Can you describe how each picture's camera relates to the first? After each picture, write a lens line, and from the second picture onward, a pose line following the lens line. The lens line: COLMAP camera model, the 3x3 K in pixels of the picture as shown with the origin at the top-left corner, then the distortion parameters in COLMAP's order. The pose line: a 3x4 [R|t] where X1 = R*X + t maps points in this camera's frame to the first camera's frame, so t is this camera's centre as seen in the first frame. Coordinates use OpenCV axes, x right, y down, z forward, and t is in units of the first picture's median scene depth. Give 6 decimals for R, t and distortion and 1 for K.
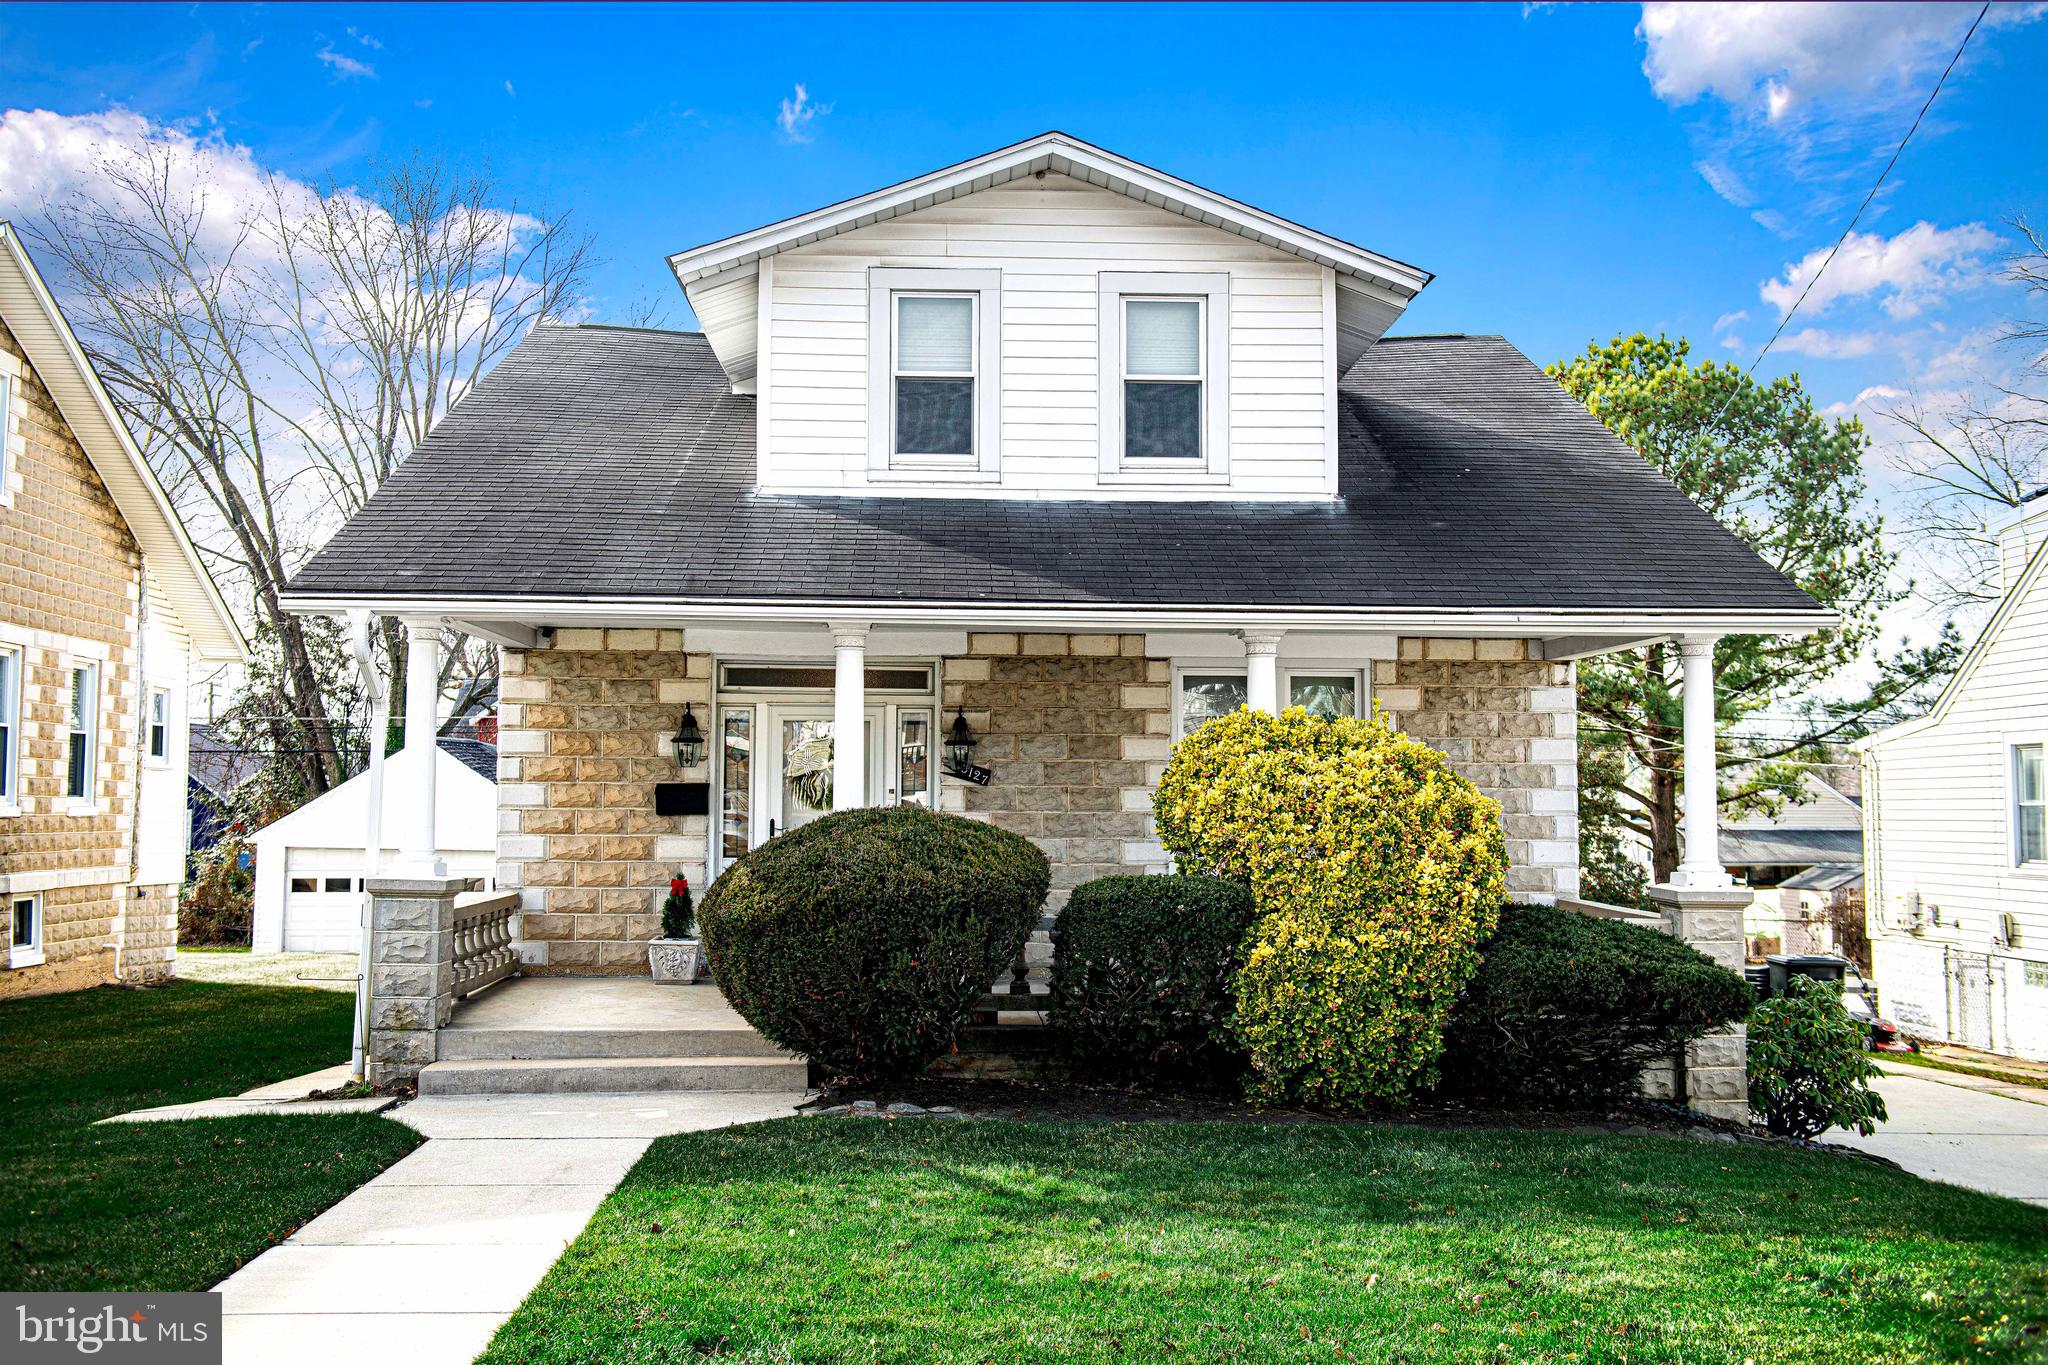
lens RADIAL K [[1987.2, 0, 1031.1], [0, 1987.2, 681.7], [0, 0, 1]] dist [0.044299, 0.000000]
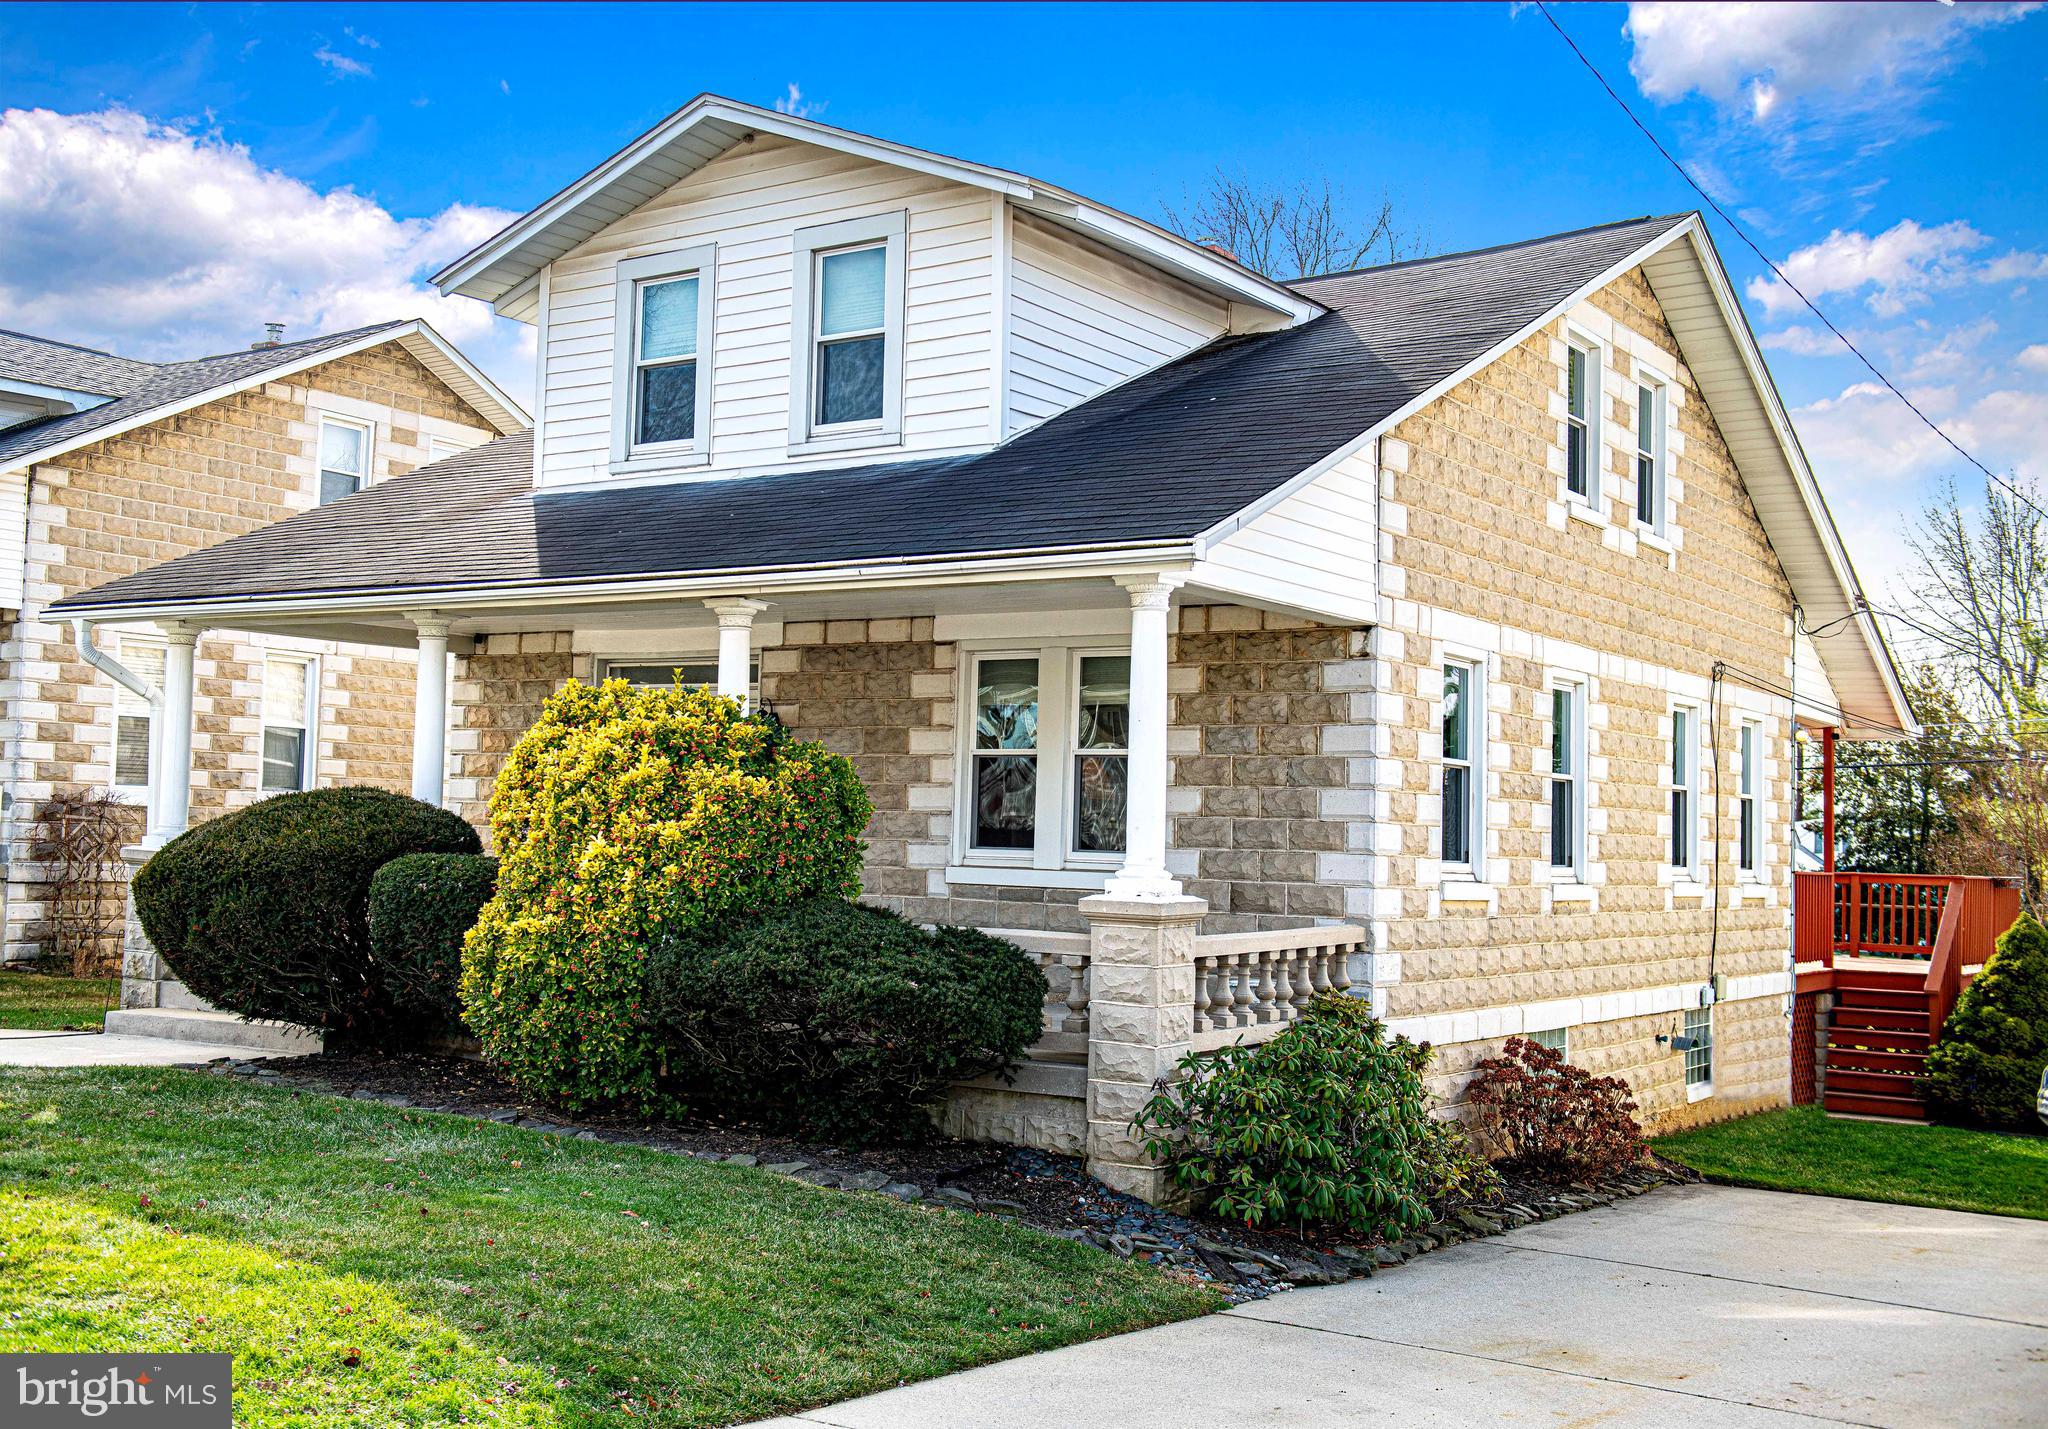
lens RADIAL K [[2116.1, 0, 1001.7], [0, 2116.1, 716.0], [0, 0, 1]] dist [0.041324, 0.000000]
pose [[0.799009, -0.016834, -0.601083, 0.679284], [0.013765, 0.999858, -0.009704, 0.032378], [0.601161, -0.000520, 0.799128, 0.249320]]
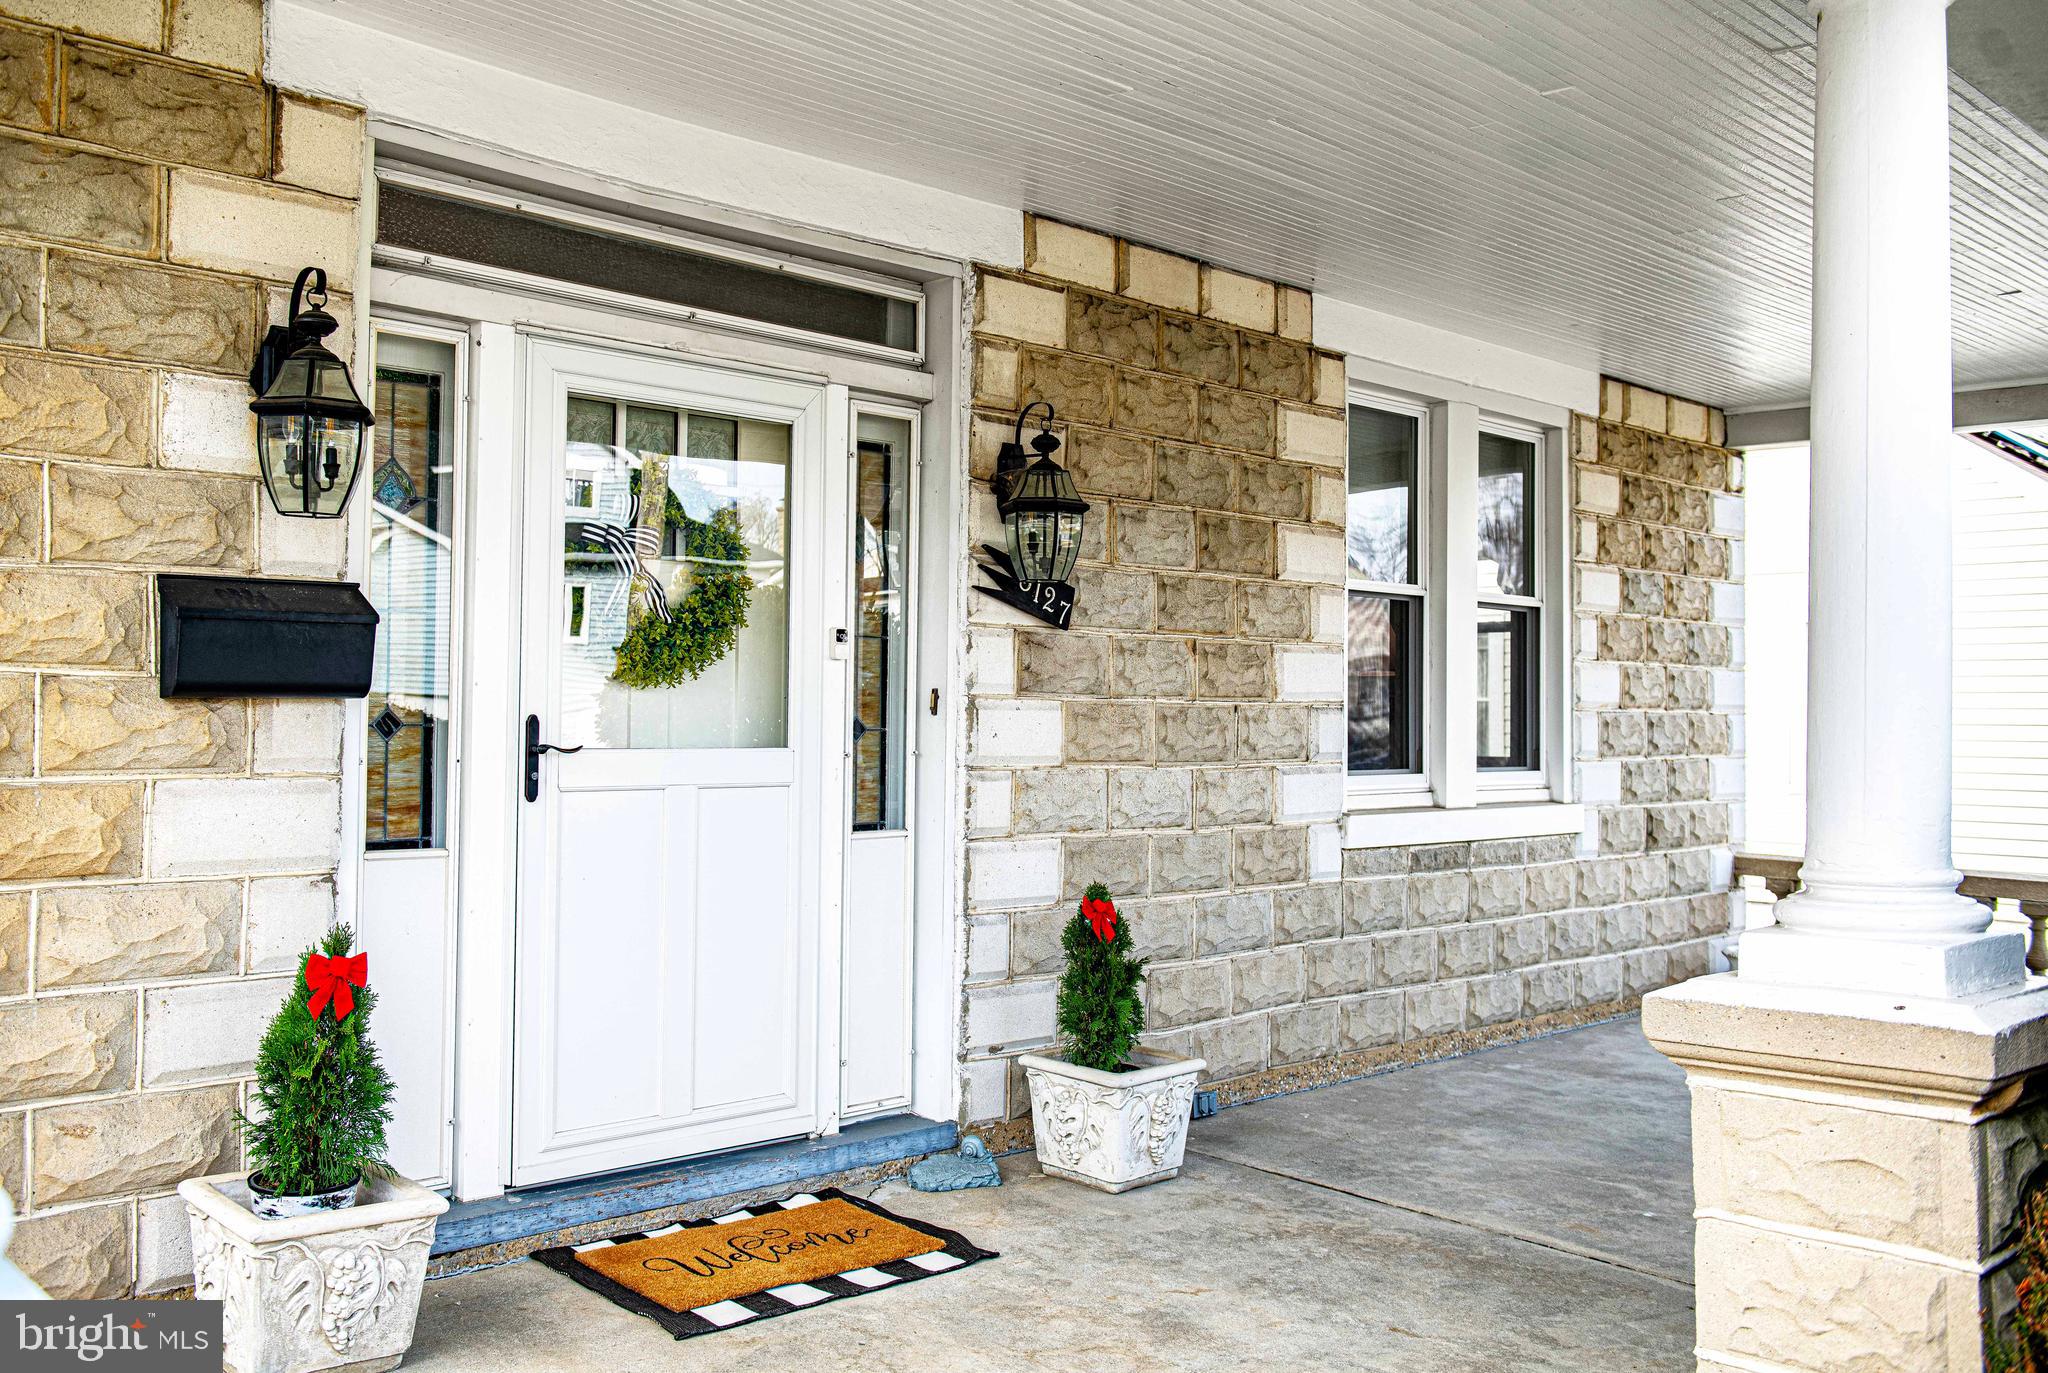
lens RADIAL K [[1828.5, 0, 985.4], [0, 1828.5, 649.8], [0, 0, 1]] dist [-0.007732, 0.002141]
pose [[0.756447, 0.026685, 0.653510, -0.261002], [-0.049355, 0.998647, 0.016350, 0.051999], [-0.652190, -0.044622, 0.756741, 0.758193]]
